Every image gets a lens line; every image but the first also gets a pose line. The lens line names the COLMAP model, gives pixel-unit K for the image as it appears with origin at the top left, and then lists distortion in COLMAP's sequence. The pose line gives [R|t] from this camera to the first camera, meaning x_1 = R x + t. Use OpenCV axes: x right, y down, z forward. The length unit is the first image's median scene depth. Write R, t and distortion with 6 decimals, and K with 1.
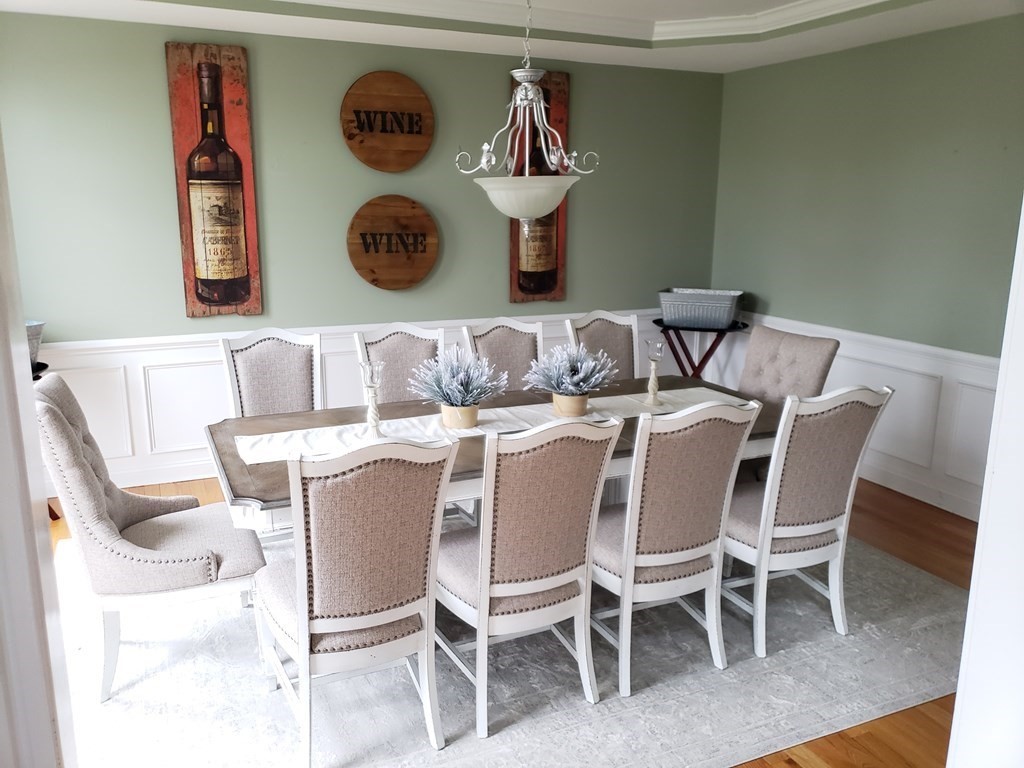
lens RADIAL K [[816.3, 0, 490.5], [0, 816.3, 380.2], [0, 0, 1]] dist [0.087228, -0.179771]
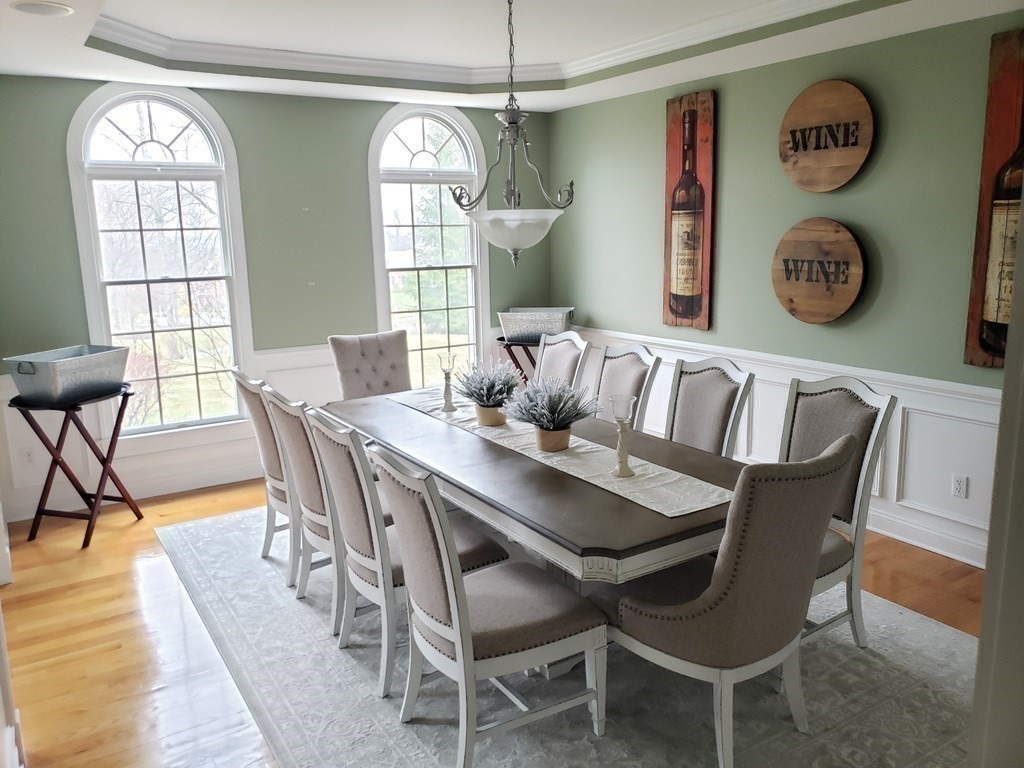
lens RADIAL K [[799.0, 0, 512.0], [0, 799.0, 384.0], [0, 0, 1]] dist [-0.000521, 0.008475]
pose [[0.174894, 0.180212, -0.967954, 0.714940], [-0.193528, 0.970221, 0.145667, -0.115186], [0.965380, 0.161850, 0.204562, 0.543147]]
